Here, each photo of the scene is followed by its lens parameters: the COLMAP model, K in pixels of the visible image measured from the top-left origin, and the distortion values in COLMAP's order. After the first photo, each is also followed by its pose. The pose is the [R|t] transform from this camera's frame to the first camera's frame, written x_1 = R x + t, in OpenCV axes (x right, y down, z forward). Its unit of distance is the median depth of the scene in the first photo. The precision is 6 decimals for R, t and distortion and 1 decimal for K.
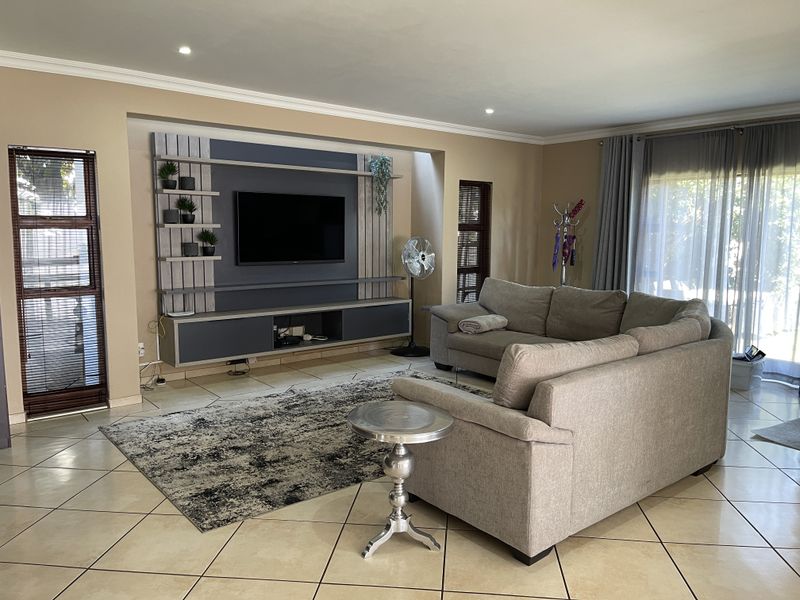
lens RADIAL K [[601.2, 0, 409.4], [0, 601.2, 295.5], [0, 0, 1]] dist [0.080029, -0.107405]
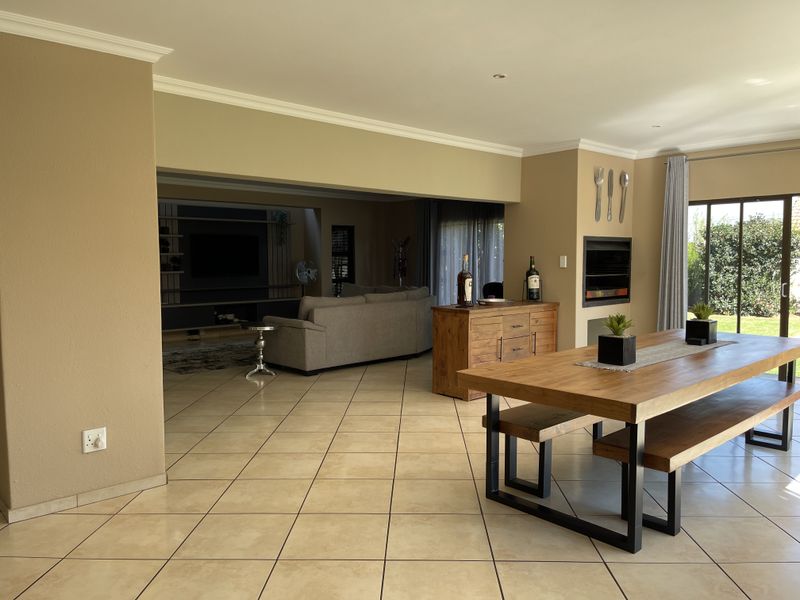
lens RADIAL K [[601.2, 0, 409.4], [0, 601.2, 295.5], [0, 0, 1]] dist [0.080029, -0.107405]
pose [[0.997066, -0.016255, 0.074794, 0.187843], [0.019764, 0.998726, -0.046426, 0.090144], [-0.073945, 0.047768, 0.996118, -0.718093]]
